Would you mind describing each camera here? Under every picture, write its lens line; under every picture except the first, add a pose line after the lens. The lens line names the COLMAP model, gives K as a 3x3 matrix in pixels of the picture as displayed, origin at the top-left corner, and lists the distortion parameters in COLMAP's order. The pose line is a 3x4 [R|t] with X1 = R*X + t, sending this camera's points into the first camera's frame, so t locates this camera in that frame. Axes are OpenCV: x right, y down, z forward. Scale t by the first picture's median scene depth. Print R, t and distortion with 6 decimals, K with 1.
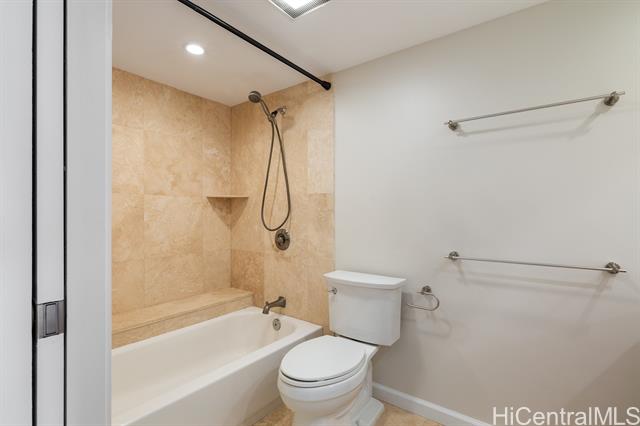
lens RADIAL K [[306.8, 0, 320.0], [0, 306.8, 213.3], [0, 0, 1]] dist [0.001996, 0.000186]
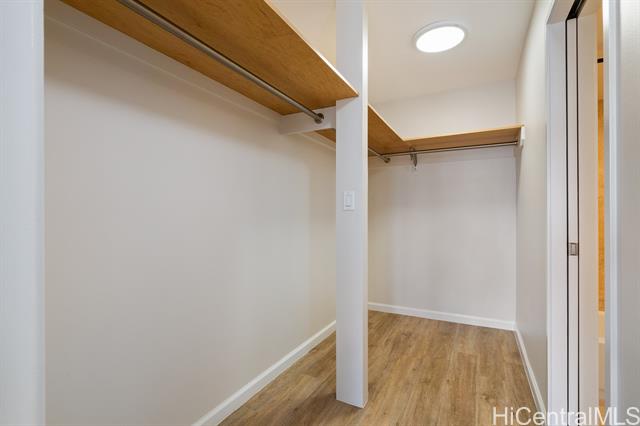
lens RADIAL K [[306.8, 0, 320.2], [0, 306.8, 213.0], [0, 0, 1]] dist [0.001996, 0.000186]
pose [[0.166228, -0.002545, -0.986084, 1.465238], [0.003175, 0.999993, -0.002046, 0.018642], [0.986082, -0.002791, 0.166235, -1.696883]]
